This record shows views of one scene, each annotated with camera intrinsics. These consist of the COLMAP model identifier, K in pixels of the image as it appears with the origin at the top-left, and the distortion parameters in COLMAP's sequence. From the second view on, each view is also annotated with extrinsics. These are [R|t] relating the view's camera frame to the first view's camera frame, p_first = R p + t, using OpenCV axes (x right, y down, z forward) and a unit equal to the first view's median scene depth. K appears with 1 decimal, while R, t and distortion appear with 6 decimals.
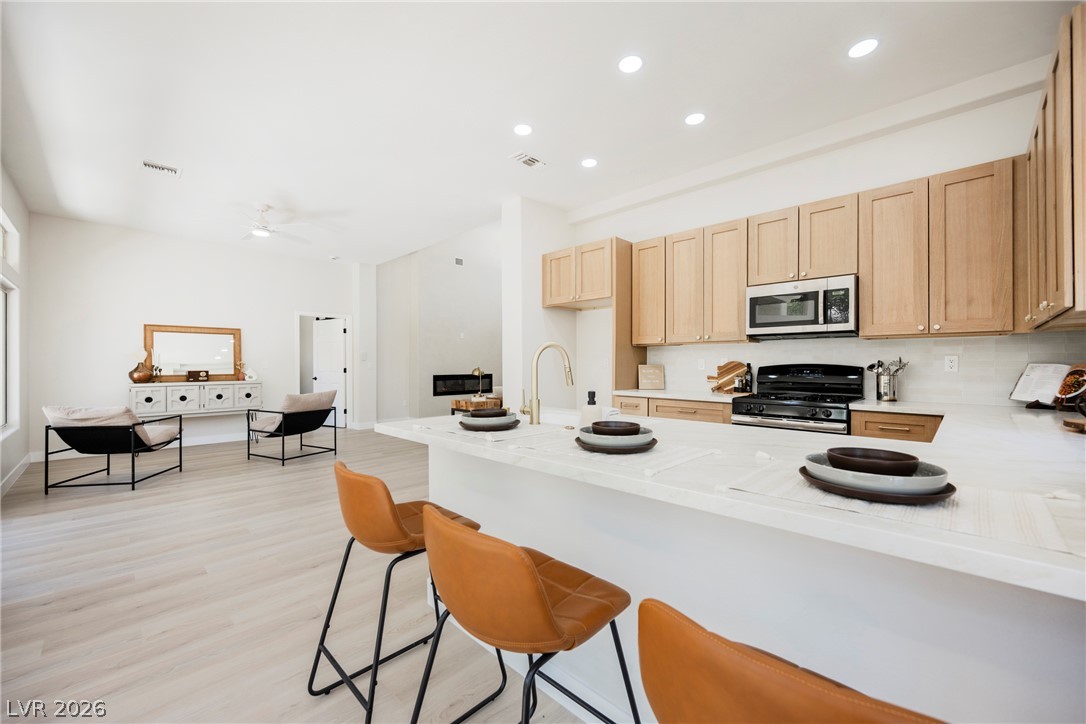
lens RADIAL K [[424.1, 0, 546.7], [0, 424.1, 367.8], [0, 0, 1]] dist [-0.001325, 0.000094]
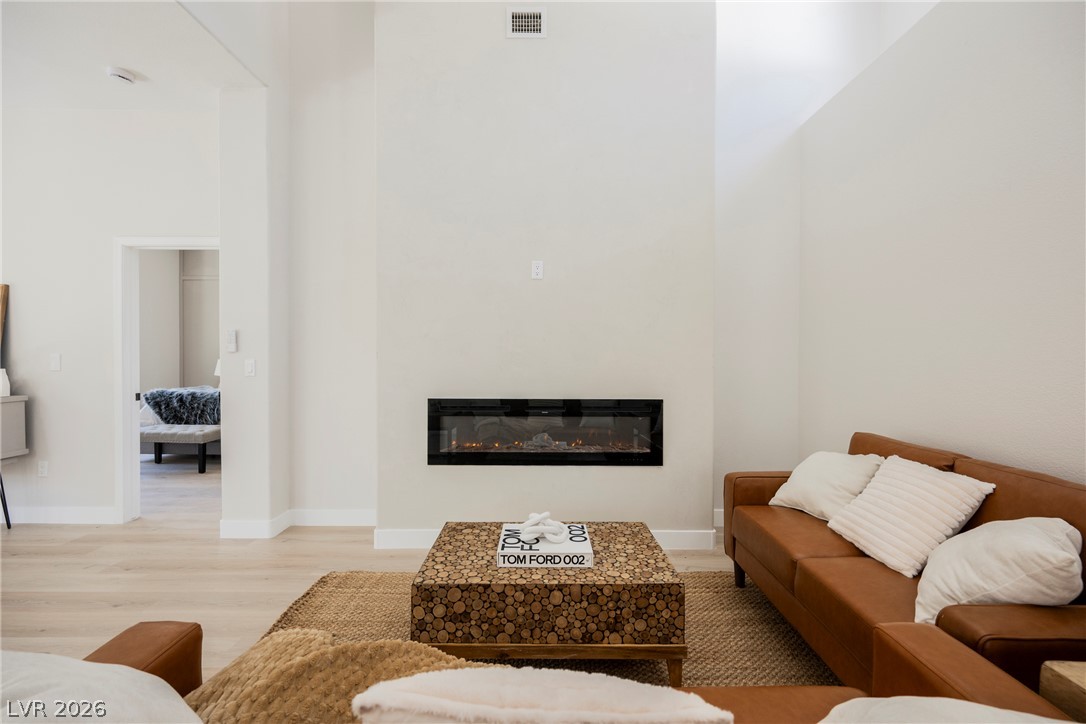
lens RADIAL K [[424.1, 0, 545.1], [0, 424.1, 362.1], [0, 0, 1]] dist [-0.001325, 0.000094]
pose [[0.701851, -0.003718, -0.712314, 0.042432], [0.009167, 0.999951, 0.003813, -0.024190], [0.712265, -0.009206, 0.701851, 1.991111]]
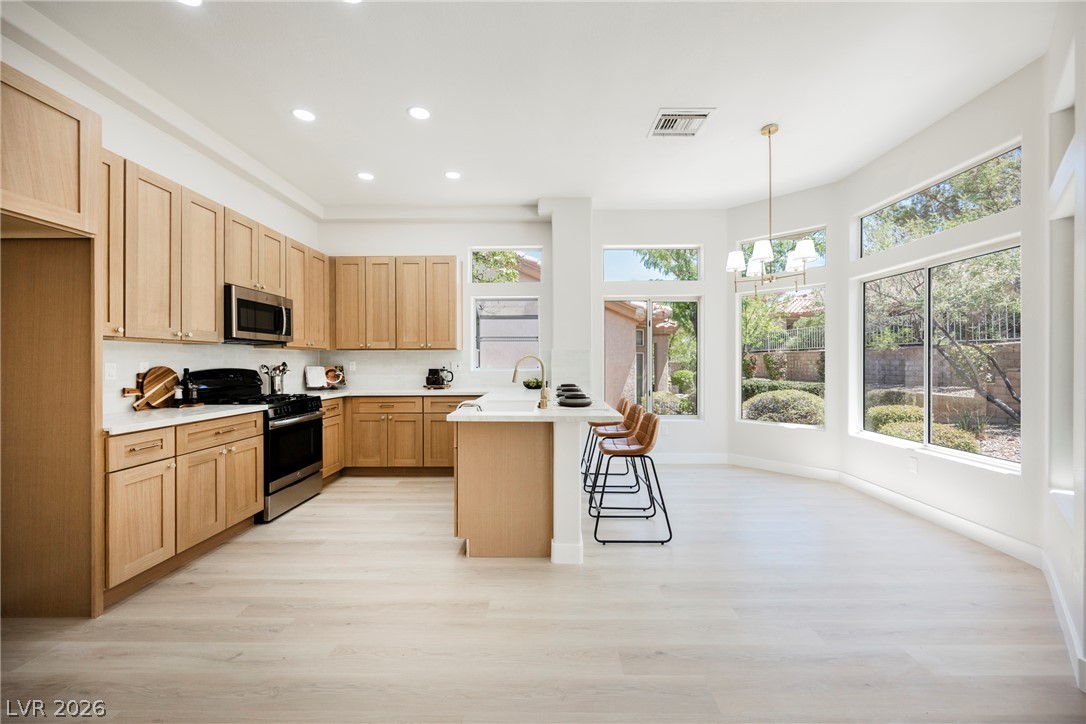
lens RADIAL K [[424.1, 0, 543.5], [0, 424.1, 360.9], [0, 0, 1]] dist [-0.001325, 0.000094]
pose [[-0.690780, -0.014558, 0.722918, -0.607676], [-0.010148, 0.999894, 0.010439, -0.041940], [-0.722993, -0.000125, -0.690855, 1.077696]]
